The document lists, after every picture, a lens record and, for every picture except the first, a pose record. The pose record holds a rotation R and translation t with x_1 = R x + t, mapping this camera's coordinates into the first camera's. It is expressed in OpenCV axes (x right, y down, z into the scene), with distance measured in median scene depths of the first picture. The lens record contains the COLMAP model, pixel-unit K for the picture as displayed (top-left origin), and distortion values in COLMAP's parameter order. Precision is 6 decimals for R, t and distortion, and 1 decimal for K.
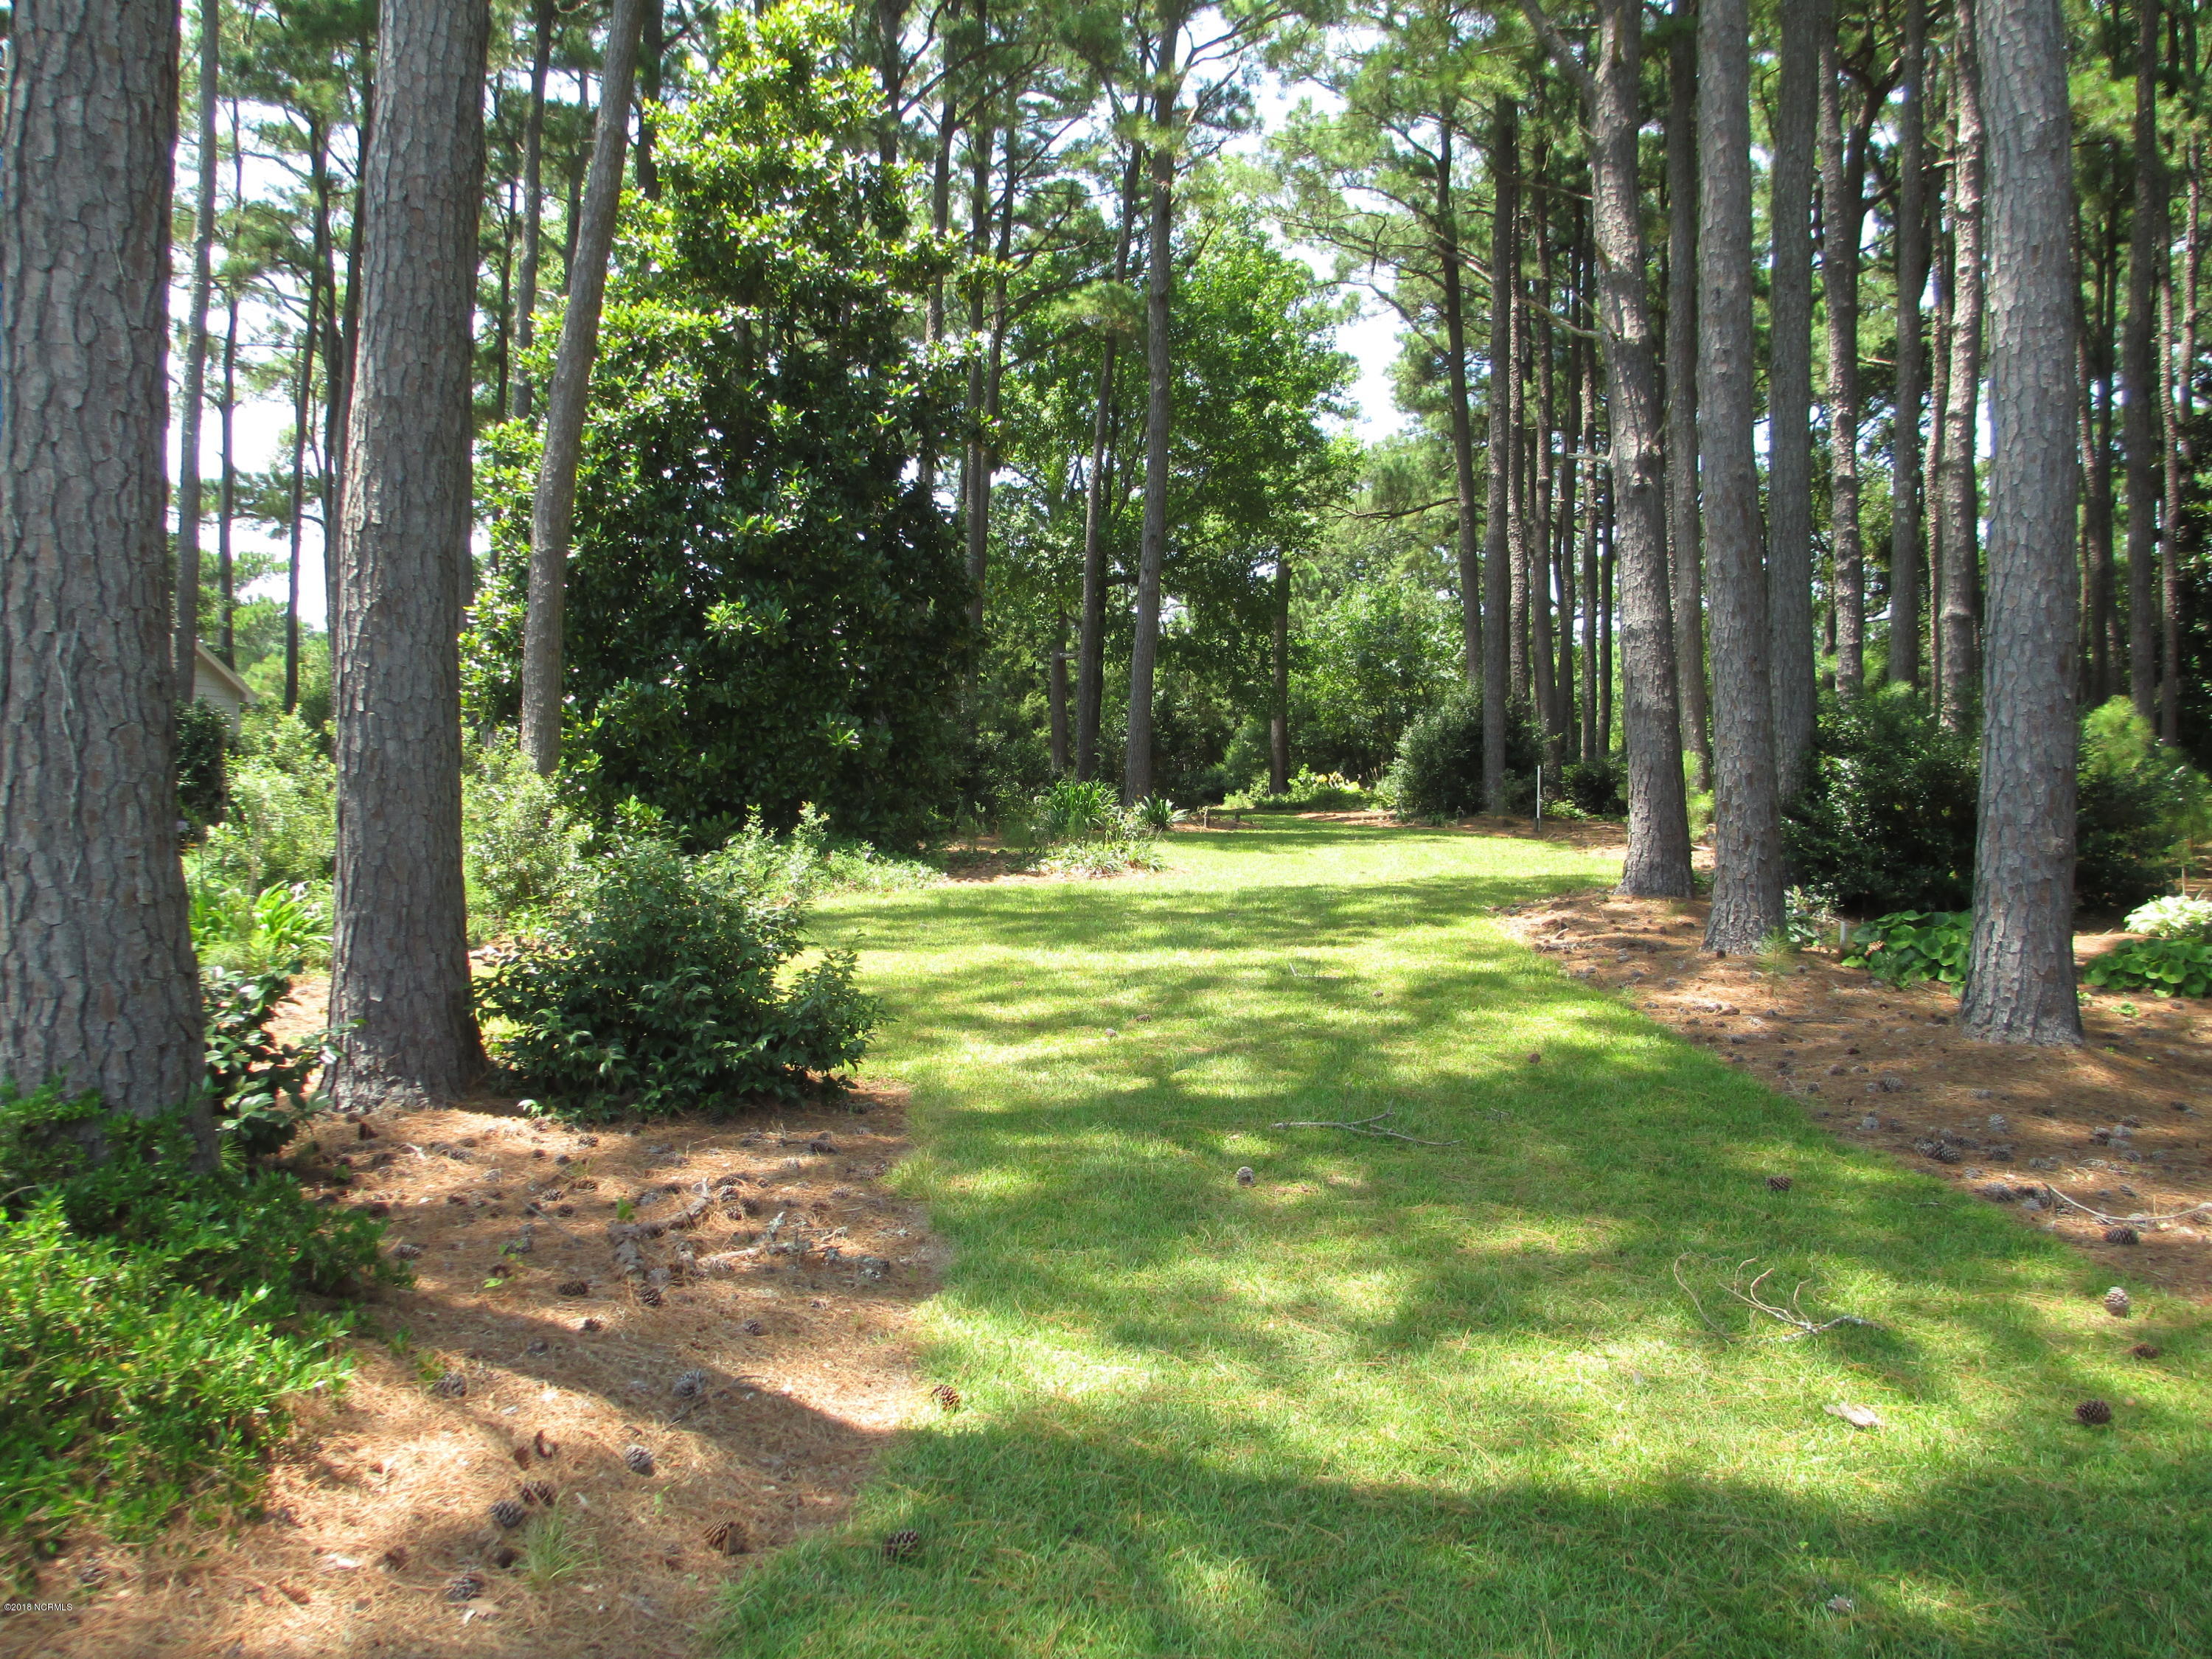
lens RADIAL K [[1836.4, 0, 1106.0], [0, 1836.4, 829.5], [0, 0, 1]] dist [-0.069707, 0.028818]
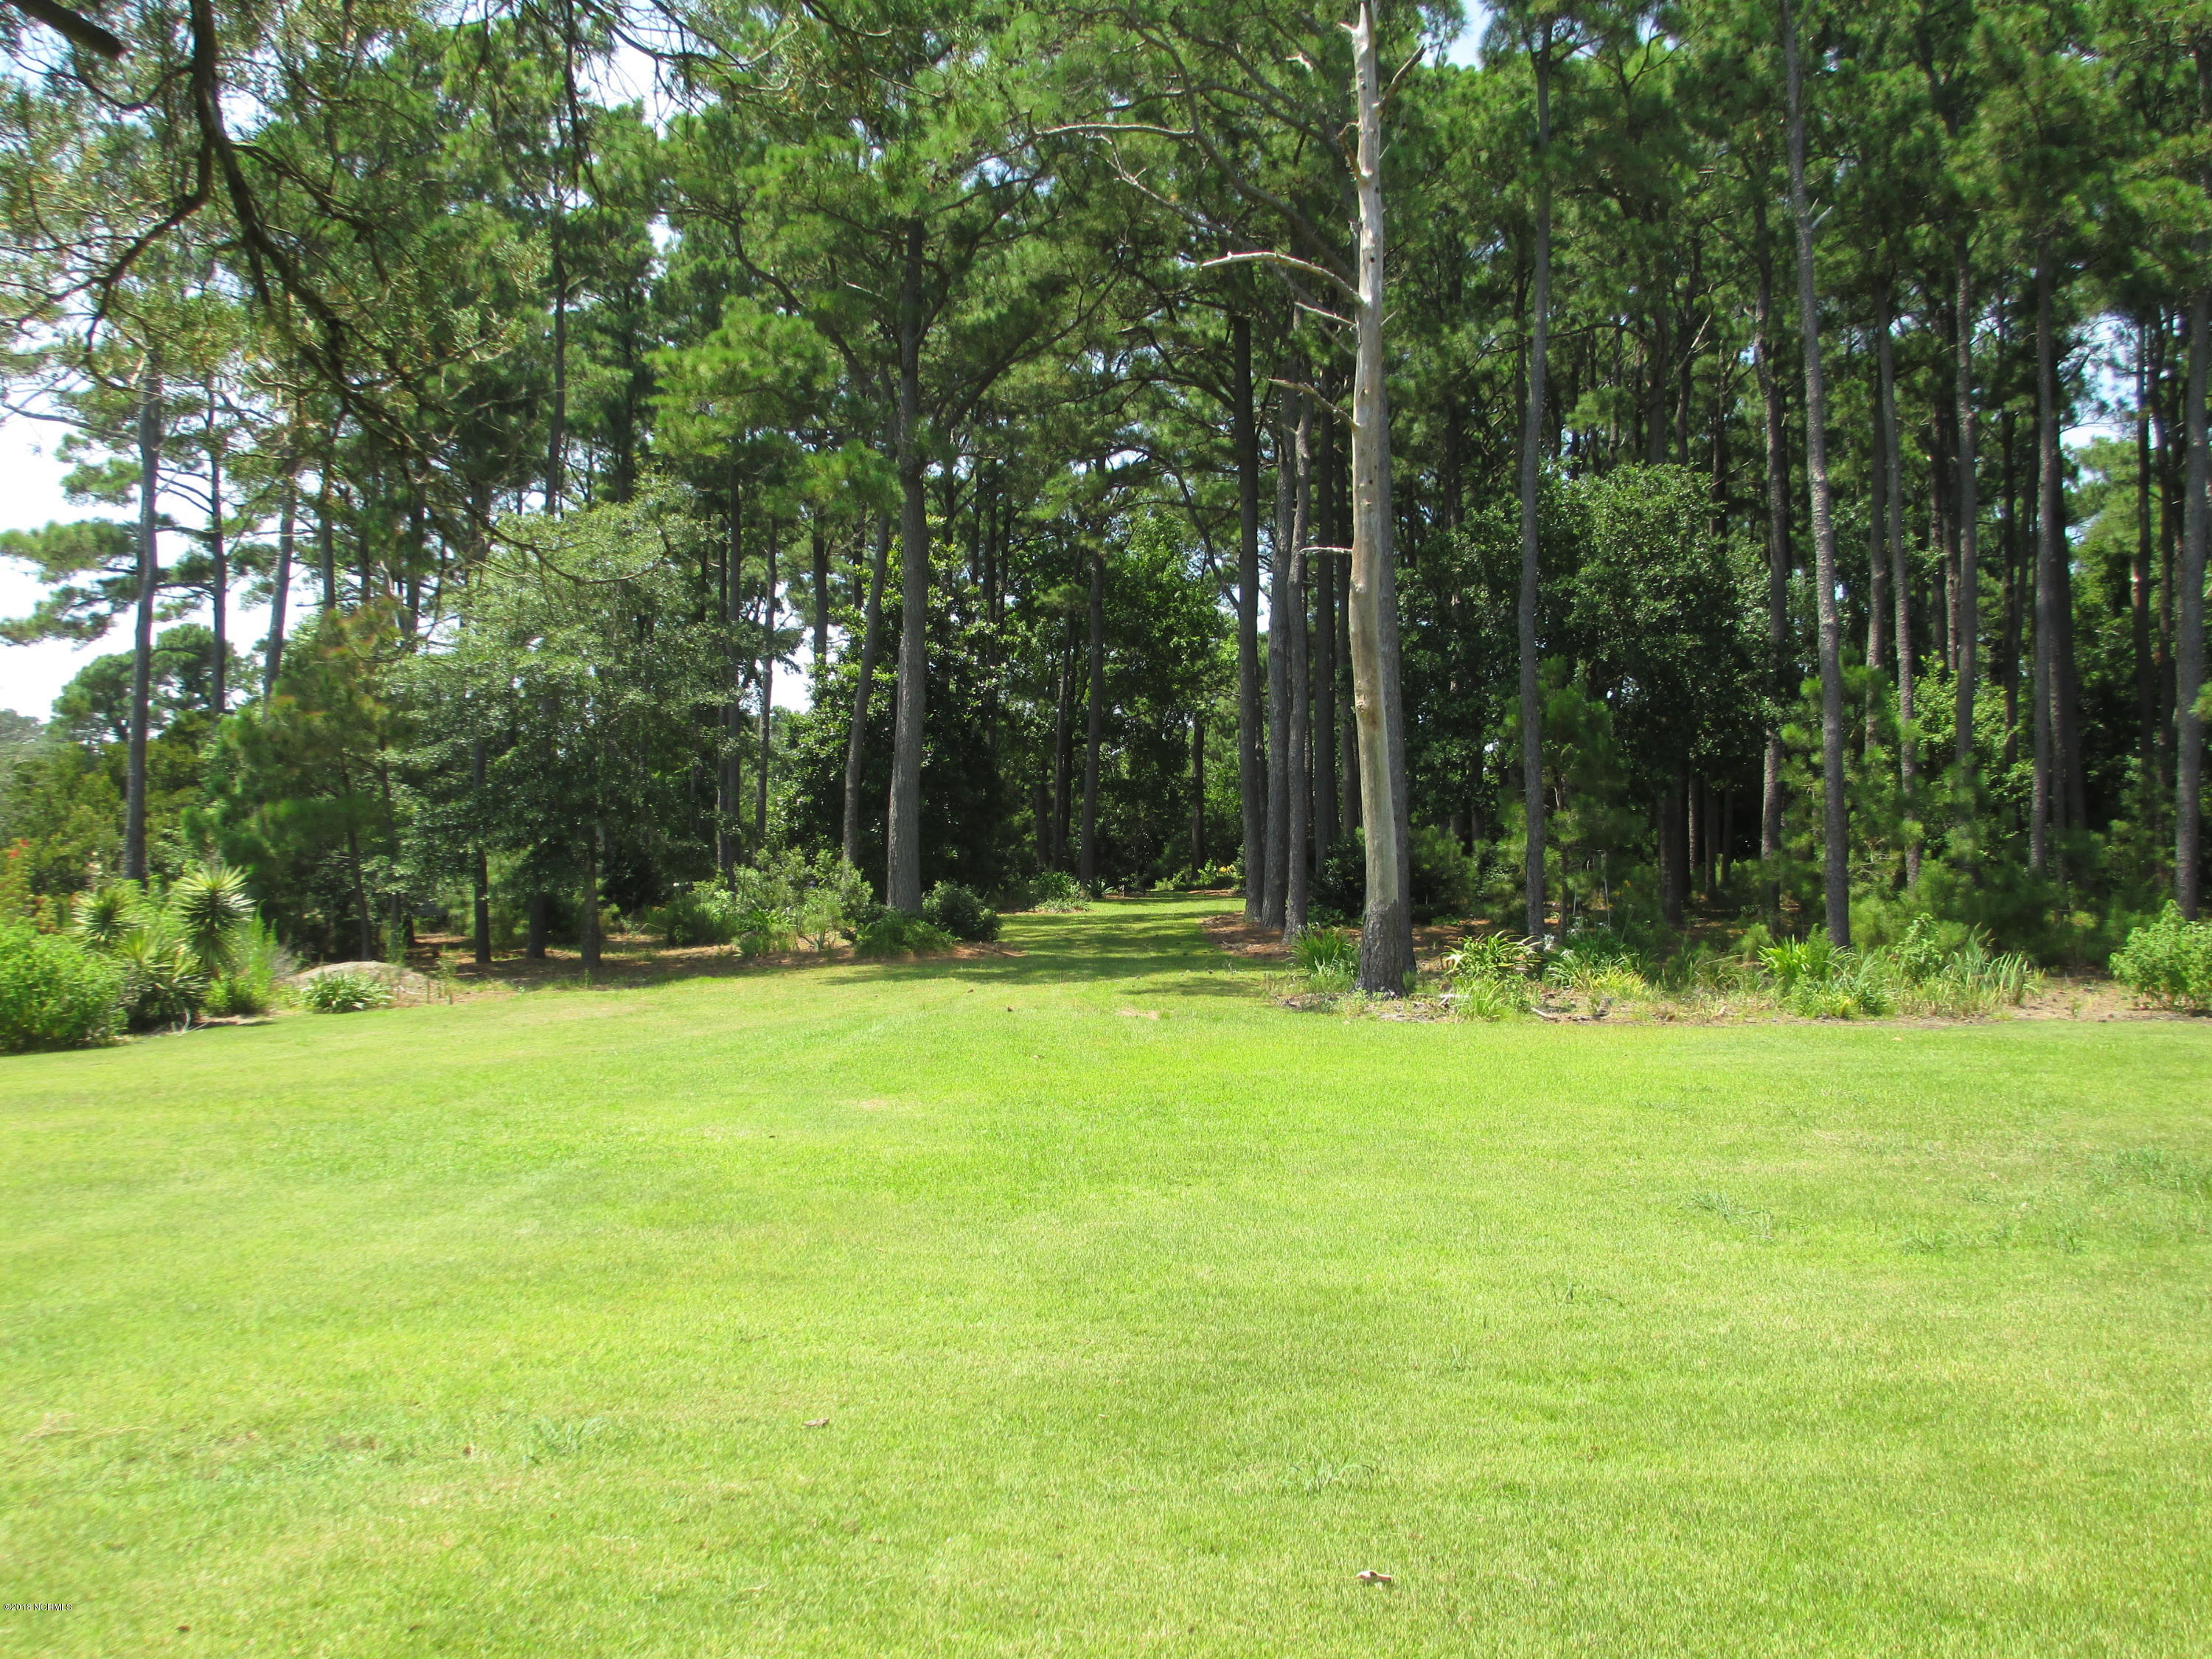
lens RADIAL K [[1836.4, 0, 1106.0], [0, 1836.4, 829.5], [0, 0, 1]] dist [-0.069707, 0.028818]
pose [[0.999941, -0.004899, 0.009723, 0.013098], [0.005375, 0.998760, -0.049484, 0.014732], [-0.009469, 0.049533, 0.998728, -0.554167]]
